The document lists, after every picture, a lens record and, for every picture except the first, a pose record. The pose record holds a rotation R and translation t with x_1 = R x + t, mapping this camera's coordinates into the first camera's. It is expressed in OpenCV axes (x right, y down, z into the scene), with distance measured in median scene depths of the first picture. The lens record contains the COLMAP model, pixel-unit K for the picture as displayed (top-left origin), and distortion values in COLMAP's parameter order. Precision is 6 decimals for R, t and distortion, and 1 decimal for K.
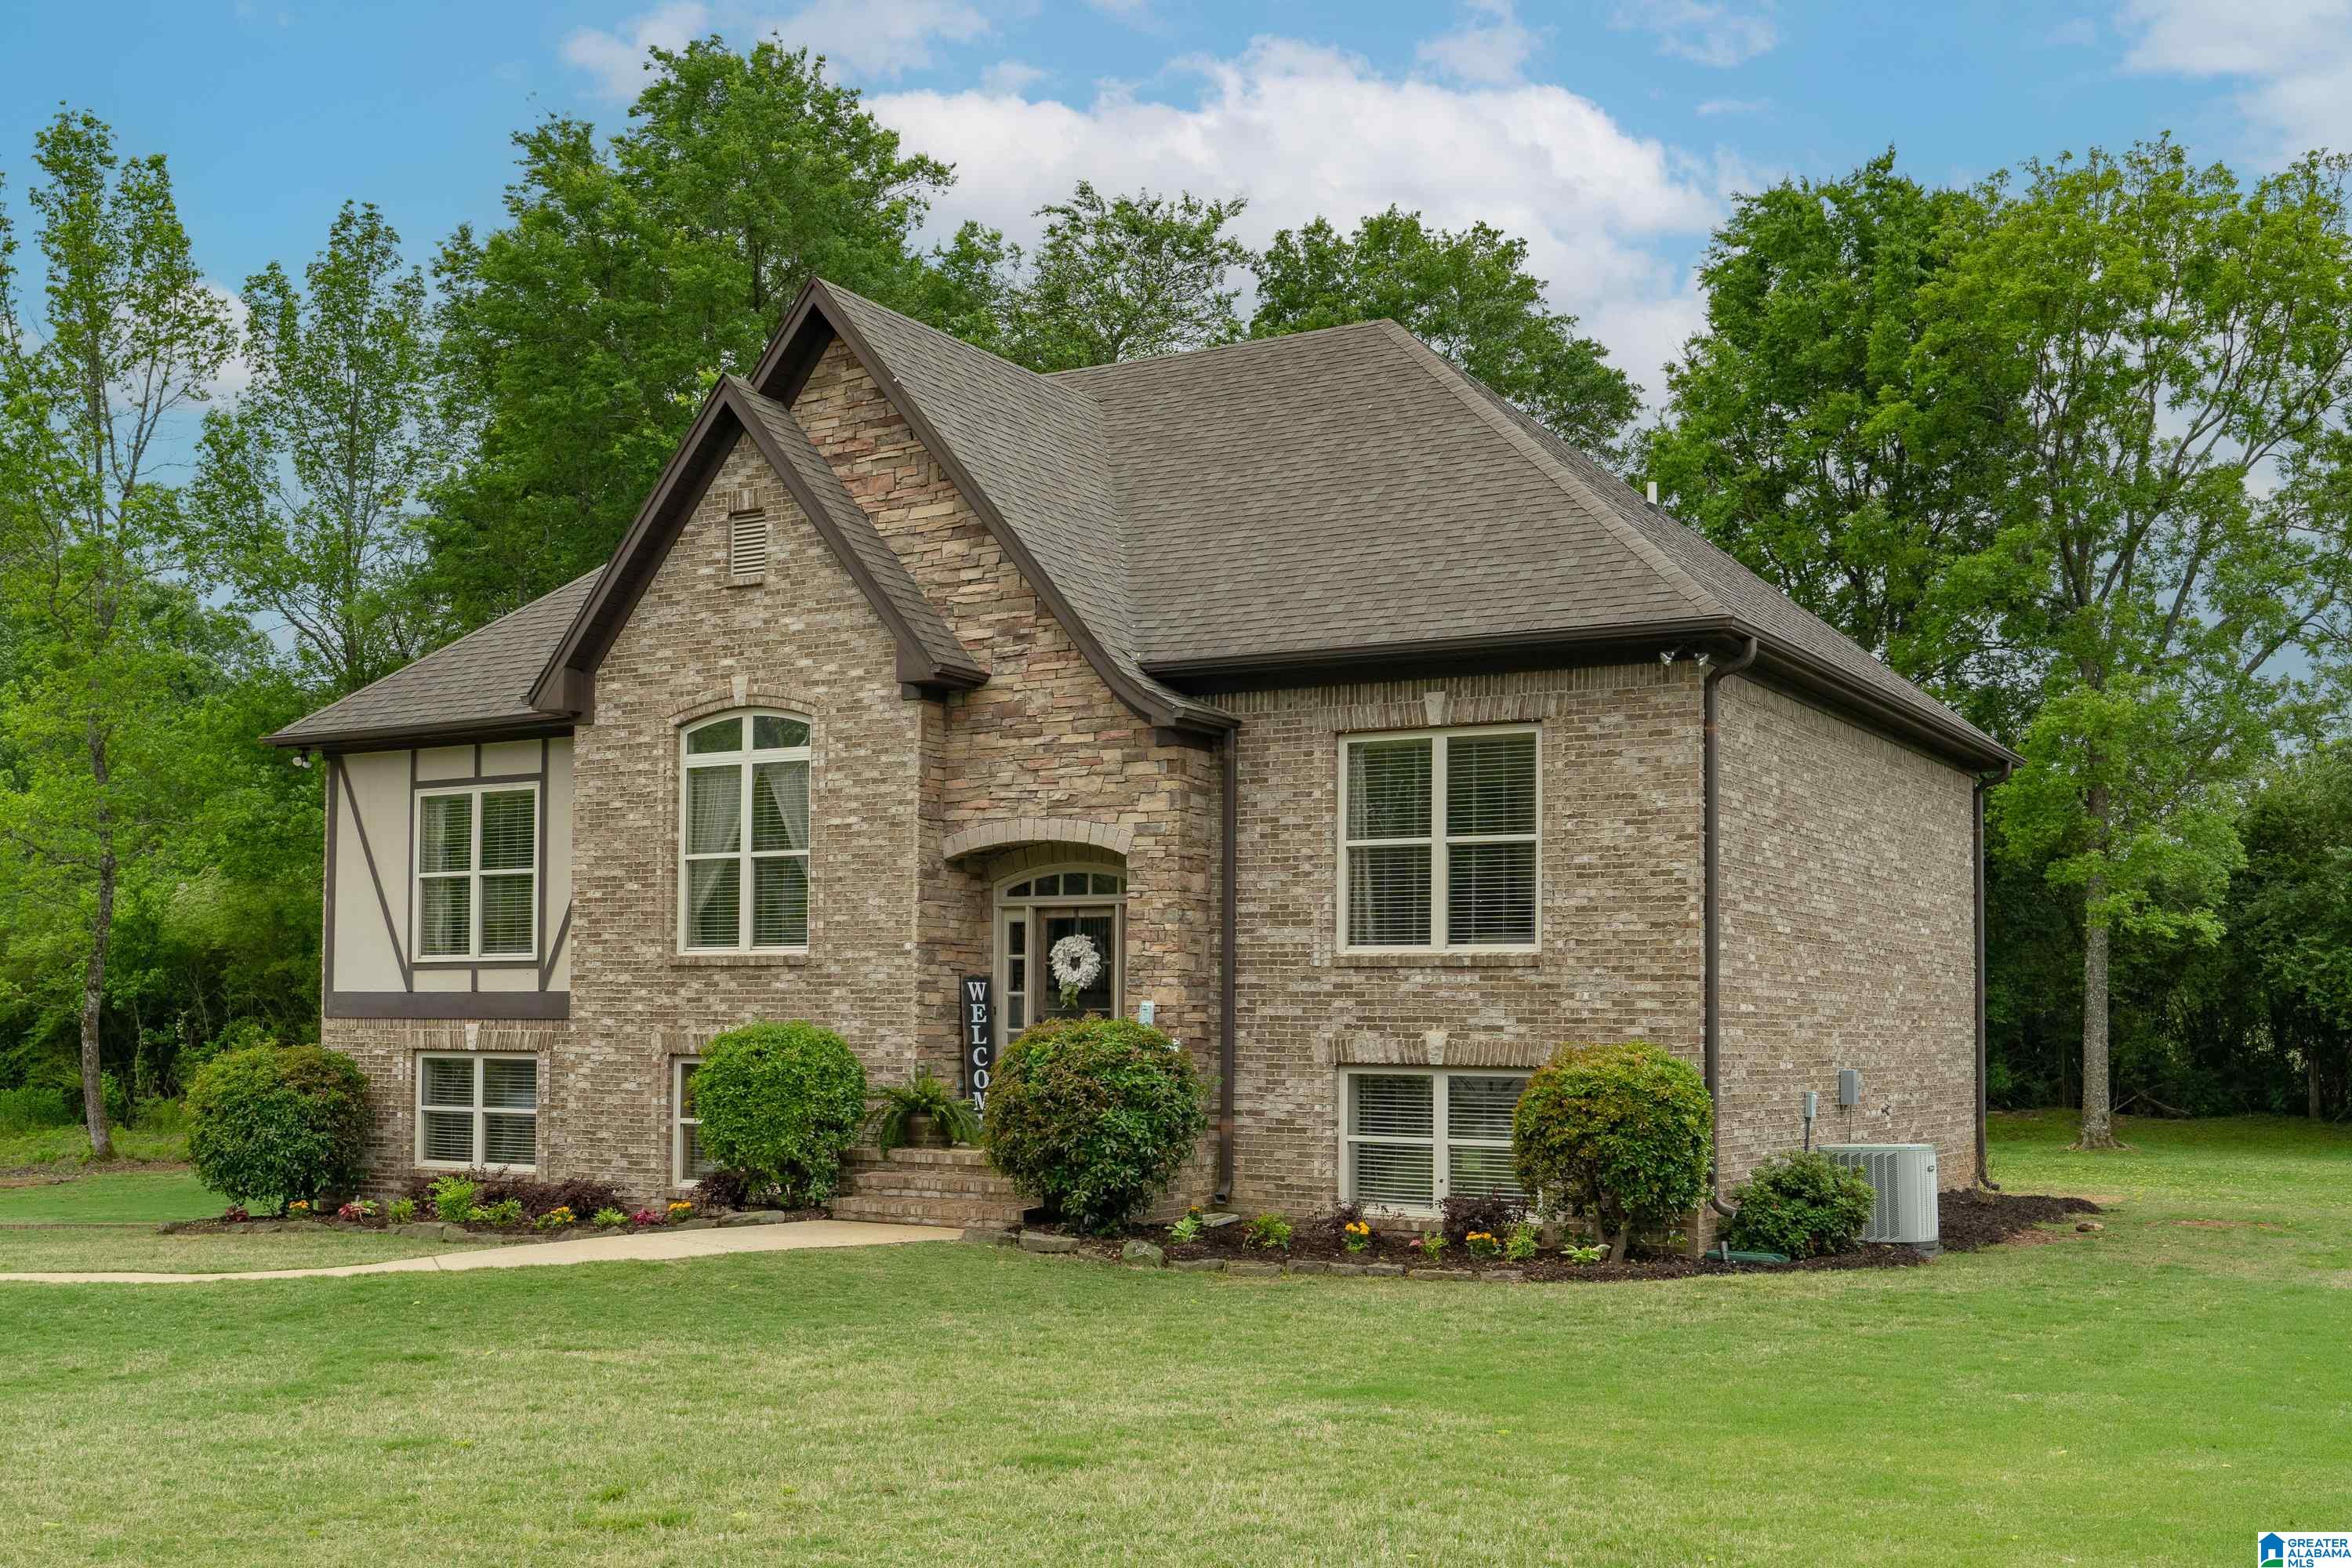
lens RADIAL K [[2456.7, 0, 1176.0], [0, 2456.7, 784.0], [0, 0, 1]] dist [-0.003075, -0.000610]
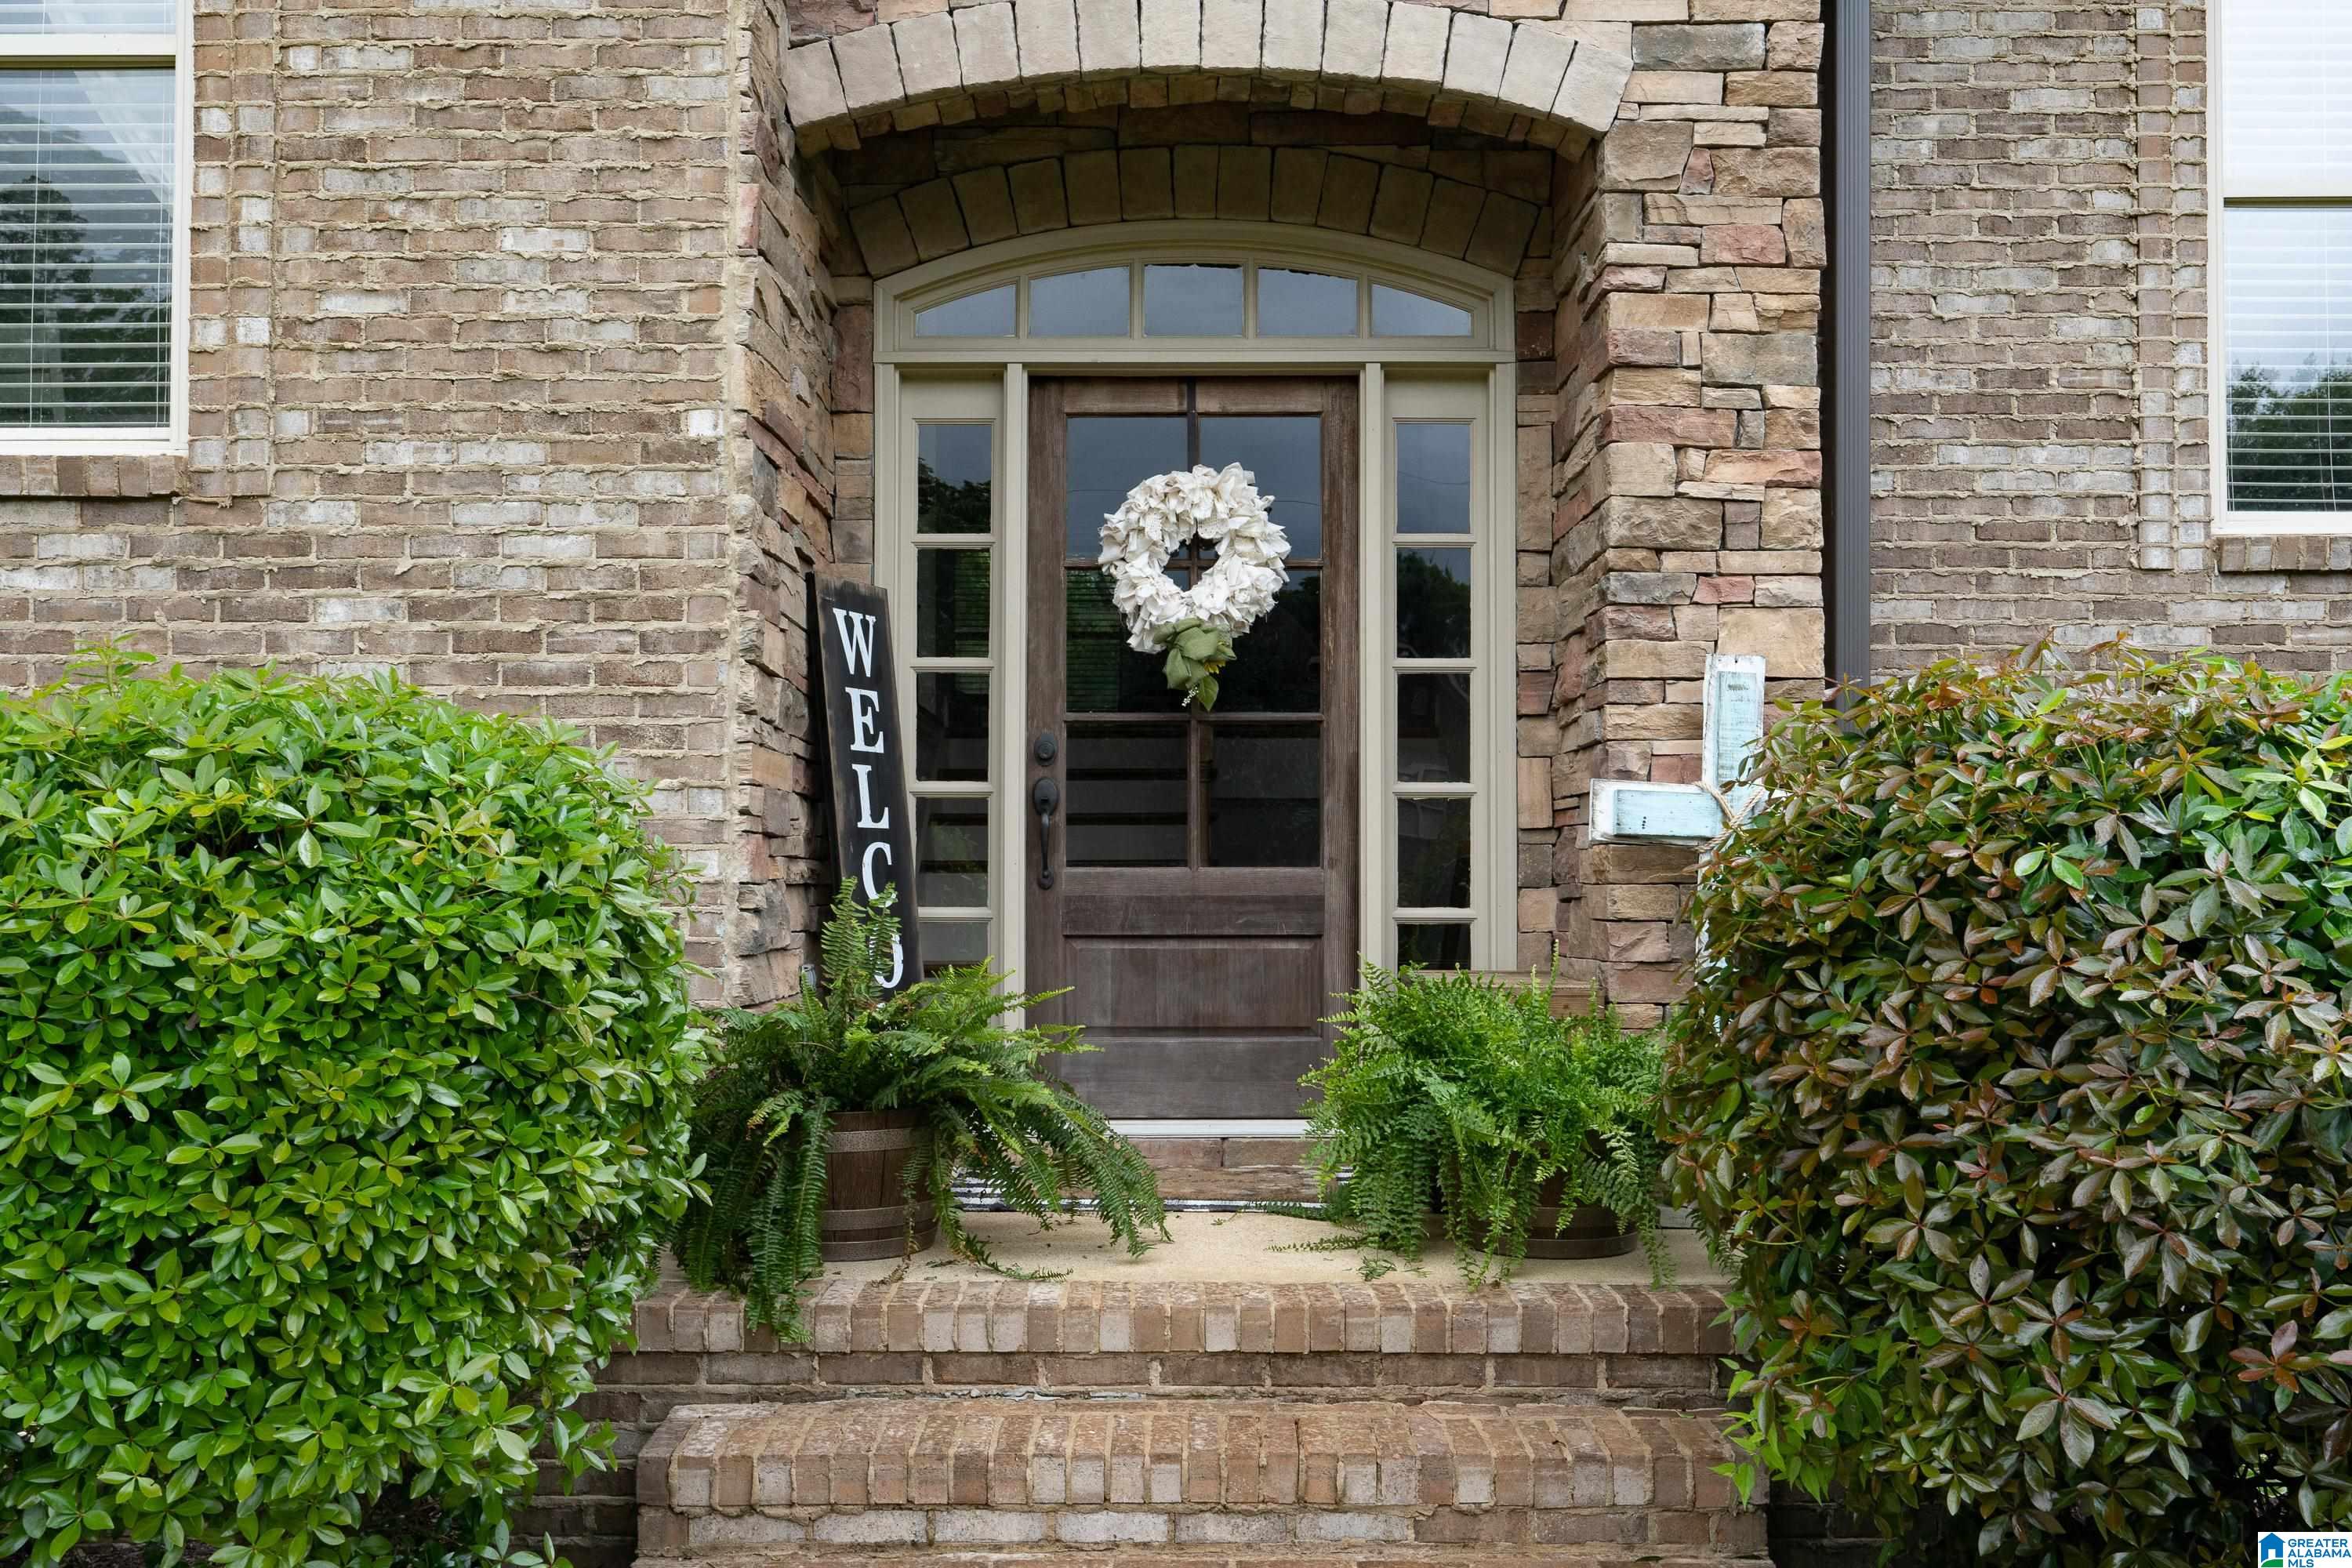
lens RADIAL K [[2051.8, 0, 1176.0], [0, 2051.8, 784.0], [0, 0, 1]] dist [0.001802, 0.000401]
pose [[0.864362, 0.016961, 0.502584, -0.175257], [-0.042662, 0.998301, 0.039680, 0.094157], [-0.501057, -0.055739, 0.863617, 0.819355]]
